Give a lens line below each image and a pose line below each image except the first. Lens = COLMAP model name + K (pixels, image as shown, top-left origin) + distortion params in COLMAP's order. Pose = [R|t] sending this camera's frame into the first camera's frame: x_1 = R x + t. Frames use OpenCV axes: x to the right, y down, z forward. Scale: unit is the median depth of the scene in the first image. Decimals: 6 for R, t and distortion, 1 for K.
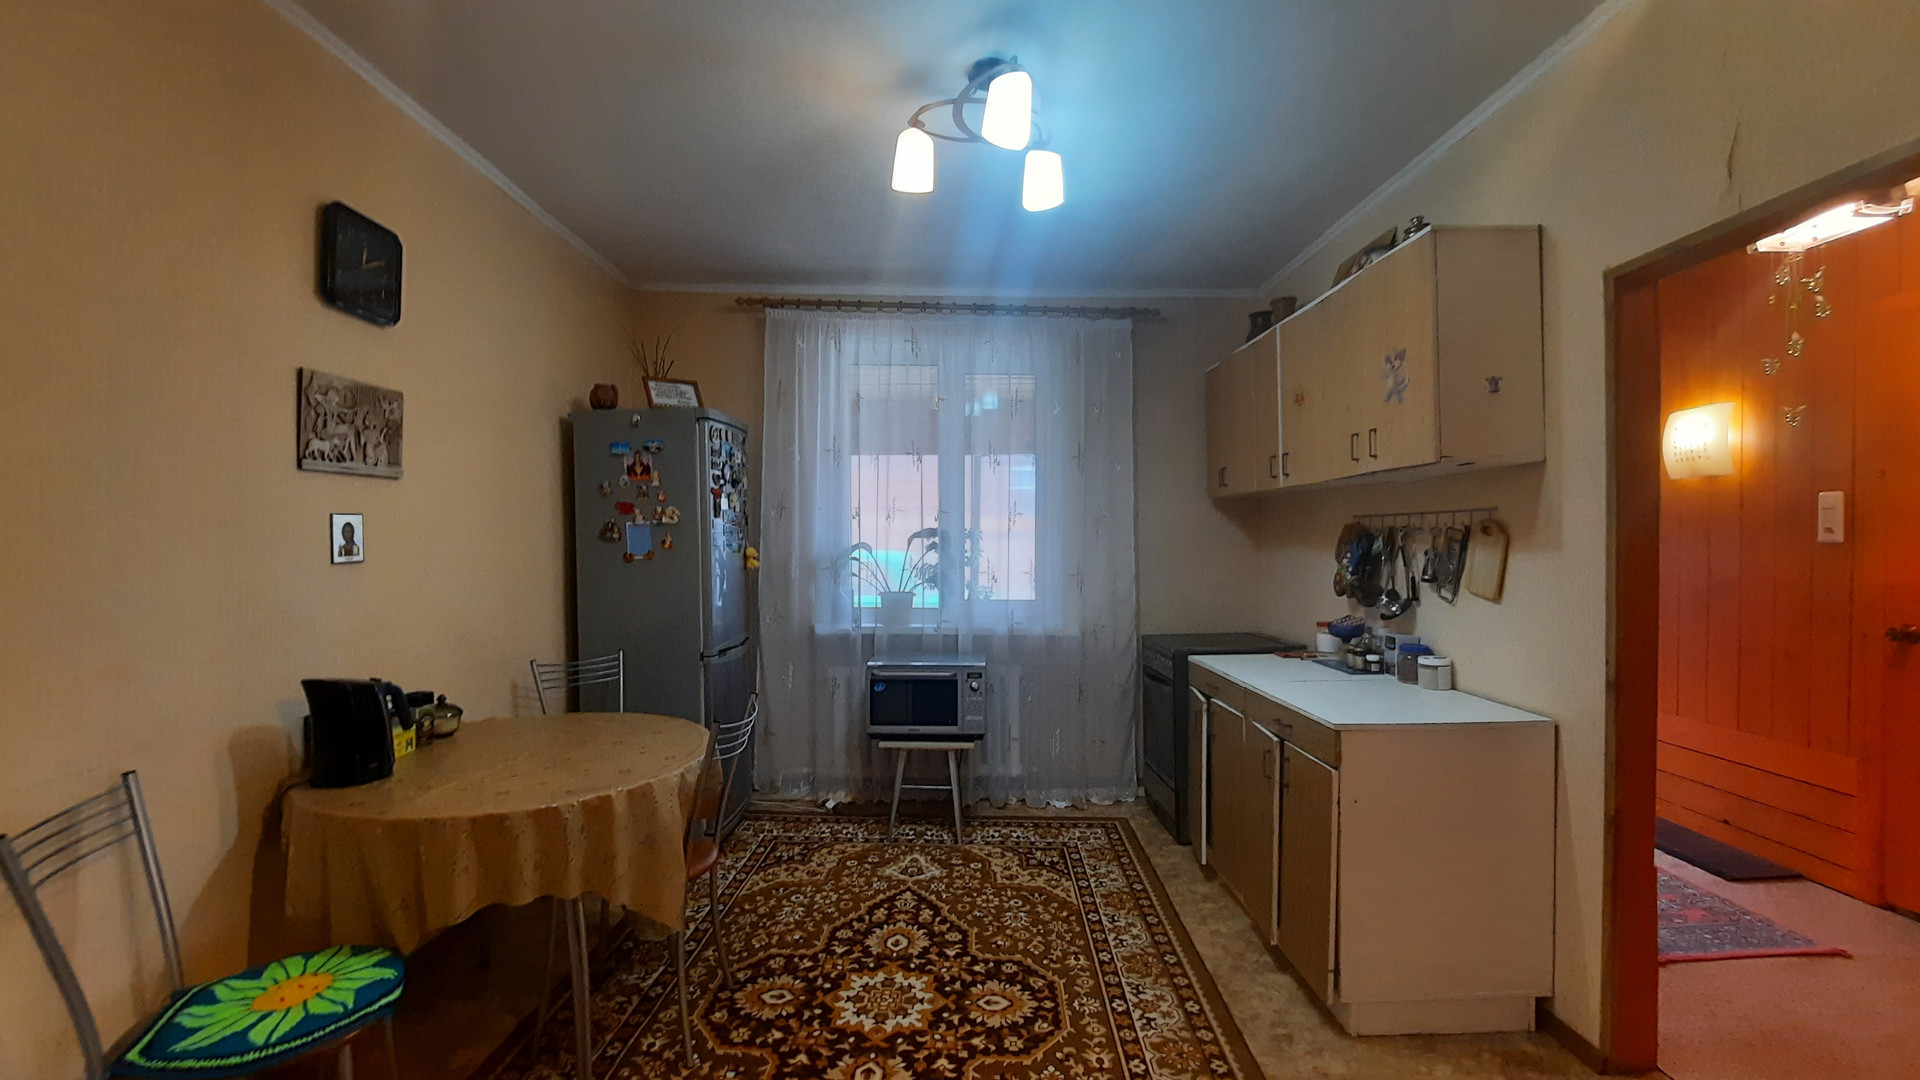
lens RADIAL K [[763.6, 0, 954.9], [0, 763.6, 543.0], [0, 0, 1]] dist [-0.013303, -0.000253]
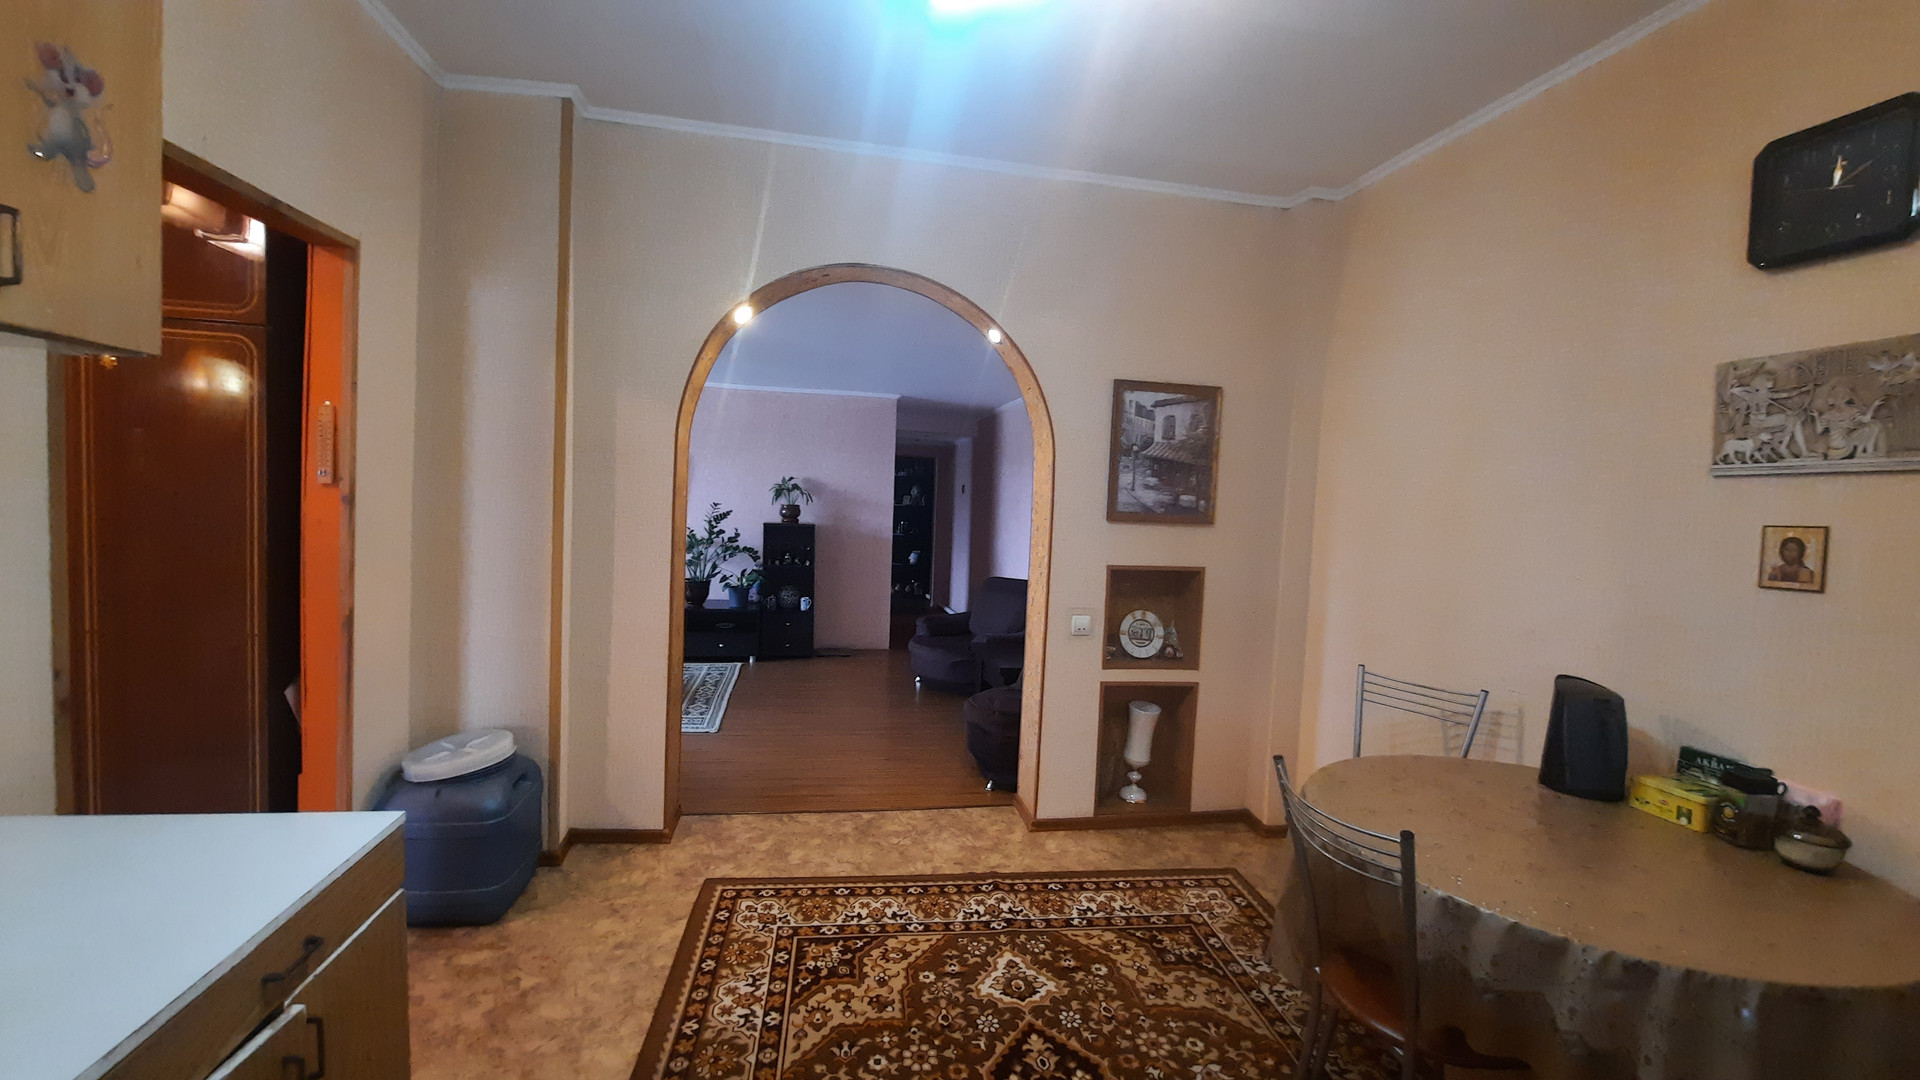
lens RADIAL K [[763.6, 0, 947.3], [0, 763.6, 546.0], [0, 0, 1]] dist [-0.013303, -0.000253]
pose [[-0.986426, -0.031839, -0.161089, 0.135906], [-0.043669, 0.996560, 0.070439, -0.028205], [0.158292, 0.076518, -0.984423, 1.292001]]
